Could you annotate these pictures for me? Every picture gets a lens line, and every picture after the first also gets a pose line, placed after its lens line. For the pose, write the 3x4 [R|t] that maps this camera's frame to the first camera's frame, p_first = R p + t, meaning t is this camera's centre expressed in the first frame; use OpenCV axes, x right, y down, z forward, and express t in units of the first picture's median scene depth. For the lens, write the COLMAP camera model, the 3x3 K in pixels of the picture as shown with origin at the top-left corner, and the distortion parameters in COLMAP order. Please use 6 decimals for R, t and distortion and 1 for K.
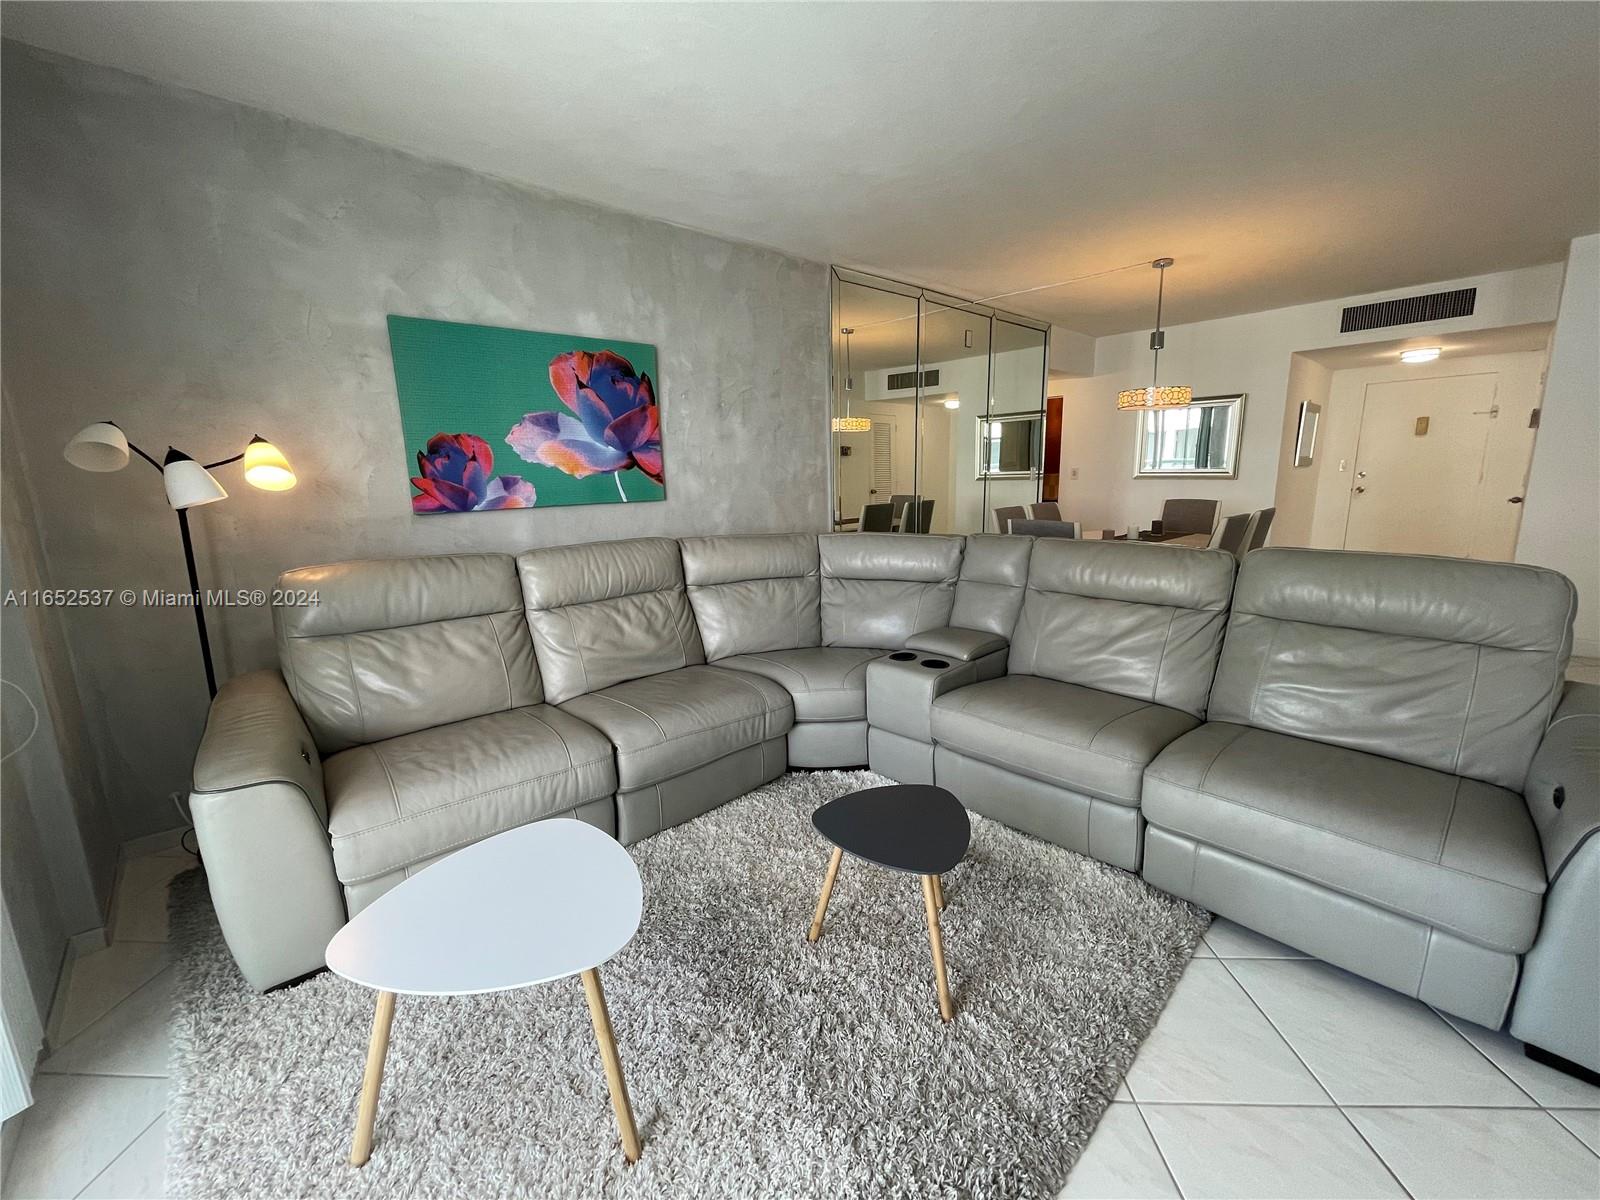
lens RADIAL K [[643.7, 0, 804.3], [0, 643.7, 597.0], [0, 0, 1]] dist [-0.000961, 0.000052]
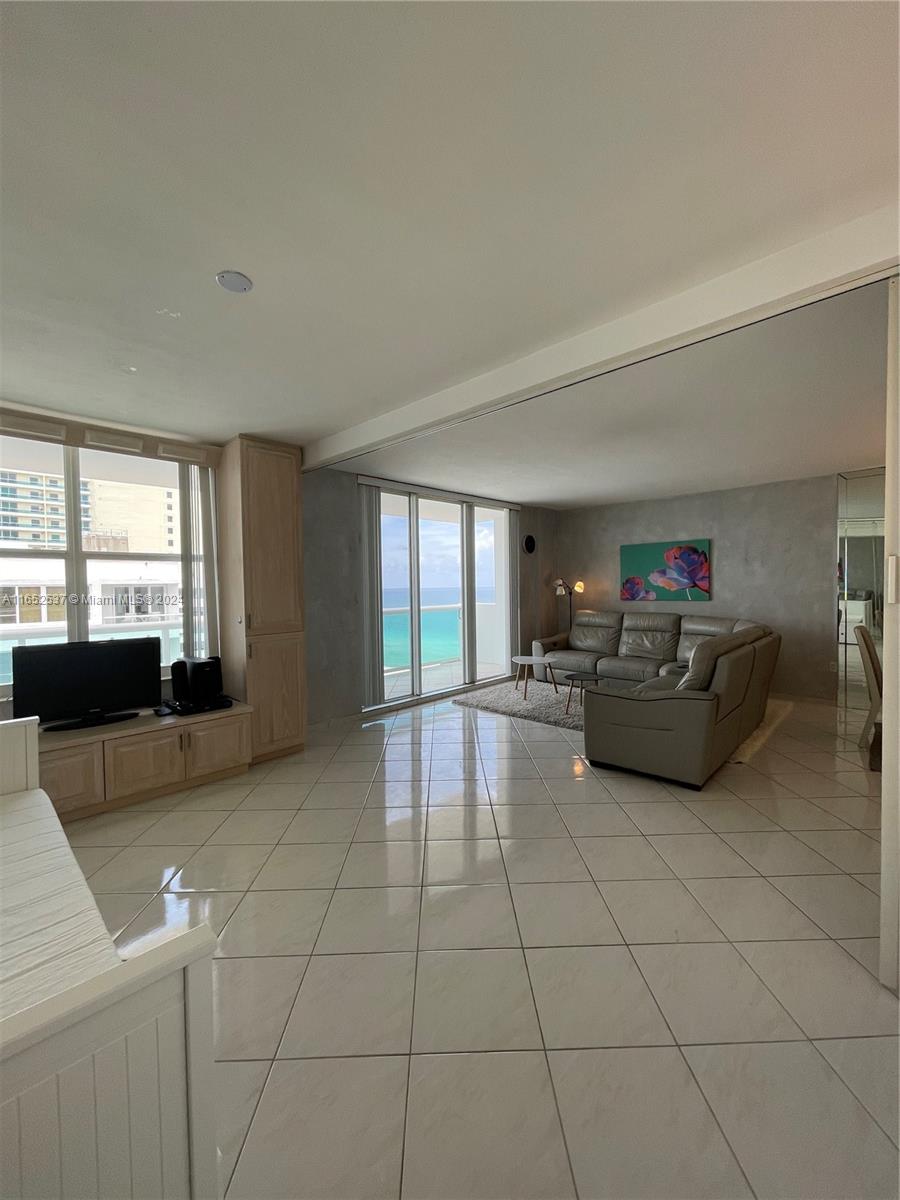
lens RADIAL K [[482.7, 0, 431.8], [0, 482.7, 597.6], [0, 0, 1]] dist [-0.000961, 0.000052]
pose [[0.029008, 0.046789, -0.998484, 1.750033], [-0.177475, 0.983274, 0.040920, -0.059181], [0.983698, 0.176019, 0.036827, -0.091593]]
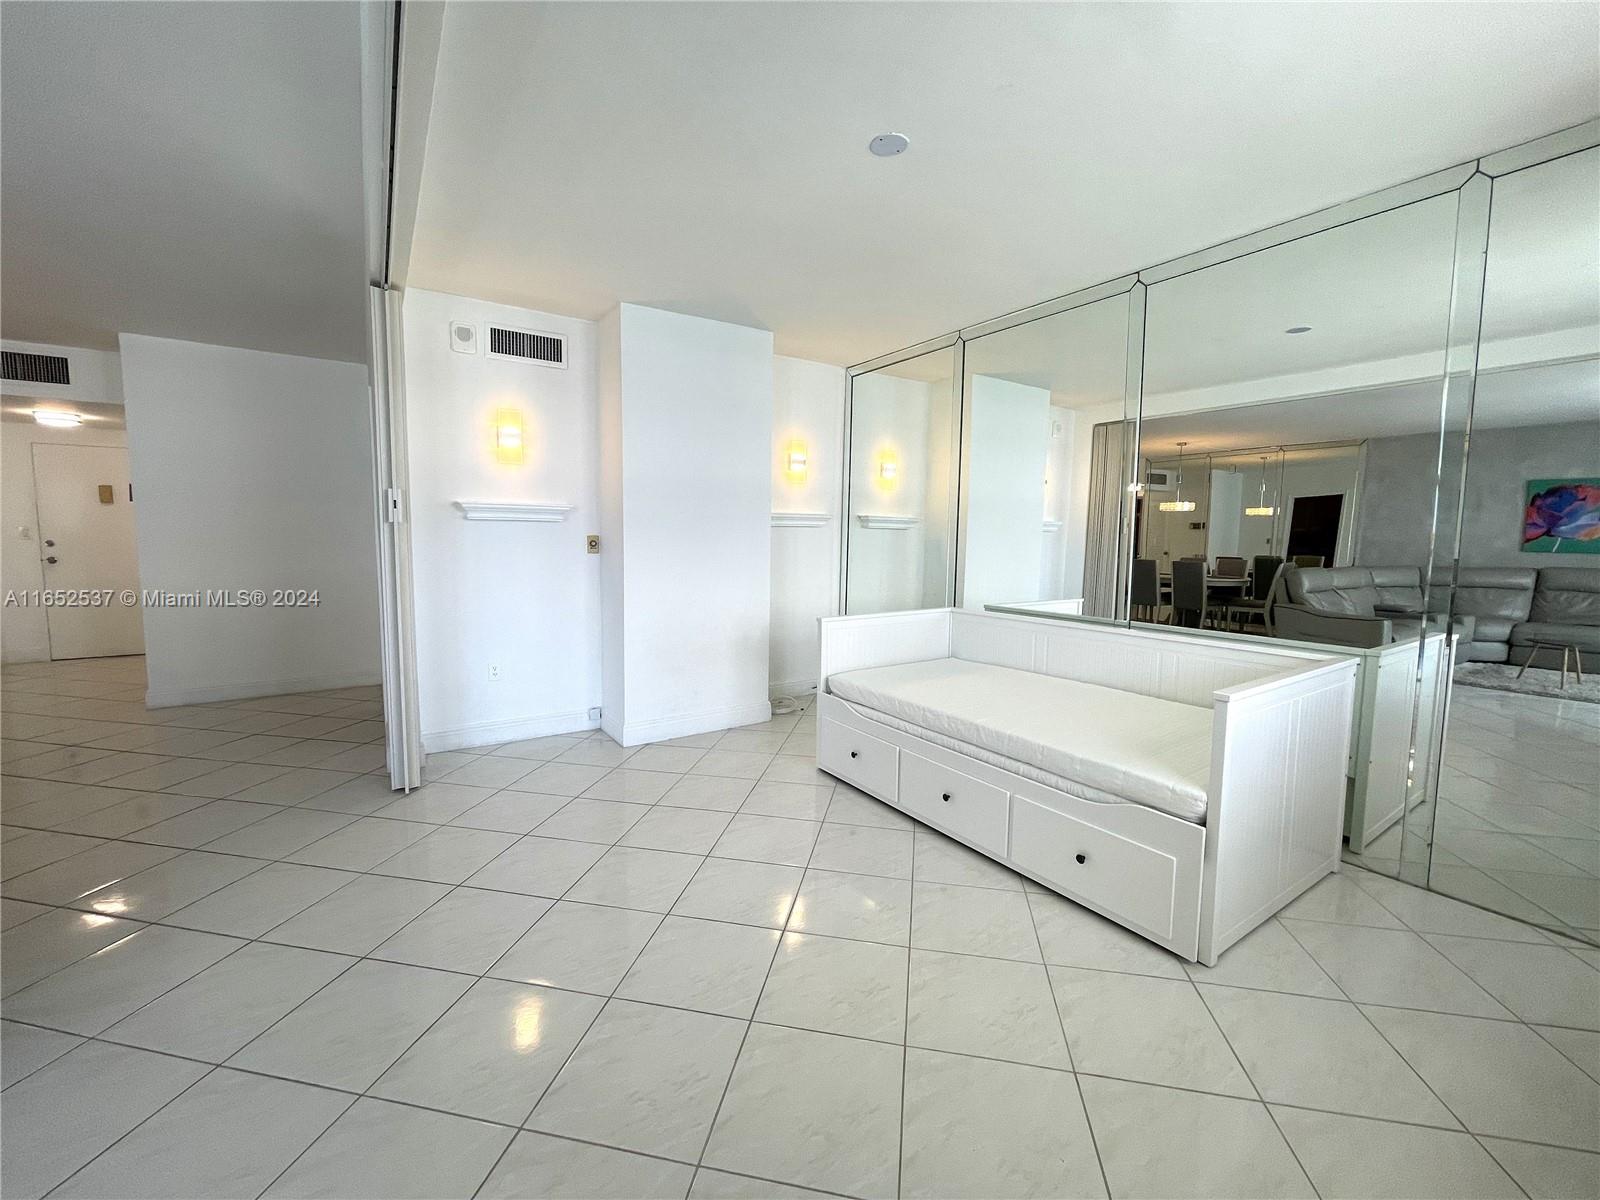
lens RADIAL K [[643.7, 0, 798.2], [0, 643.7, 592.7], [0, 0, 1]] dist [-0.000961, 0.000052]
pose [[0.156298, -0.064471, 0.985604, 0.334947], [0.175564, 0.983791, 0.036511, 0.055489], [-0.971982, 0.167330, 0.165083, -0.299547]]
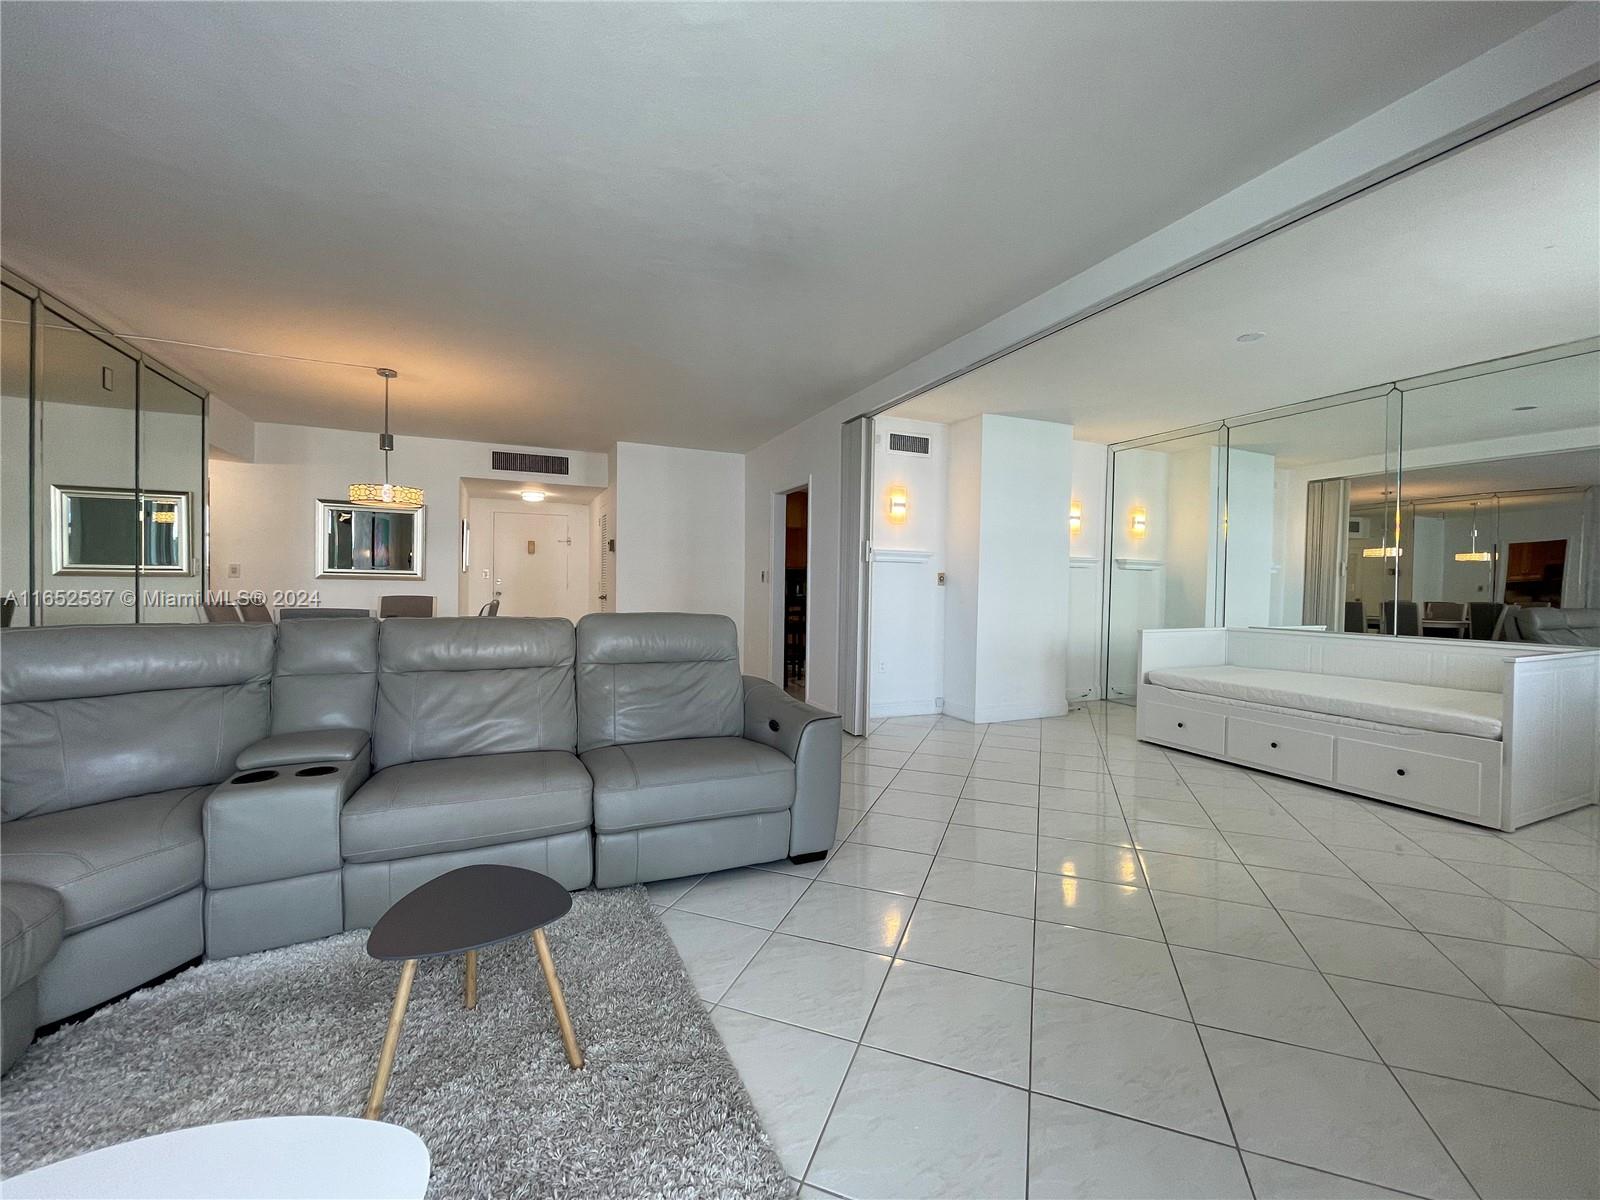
lens RADIAL K [[643.7, 0, 796.7], [0, 643.7, 594.0], [0, 0, 1]] dist [-0.000961, 0.000052]
pose [[0.322469, 0.011726, 0.946507, -0.309387], [0.161655, 0.984552, -0.067273, 0.031054], [-0.932674, 0.174701, 0.315592, 0.124852]]
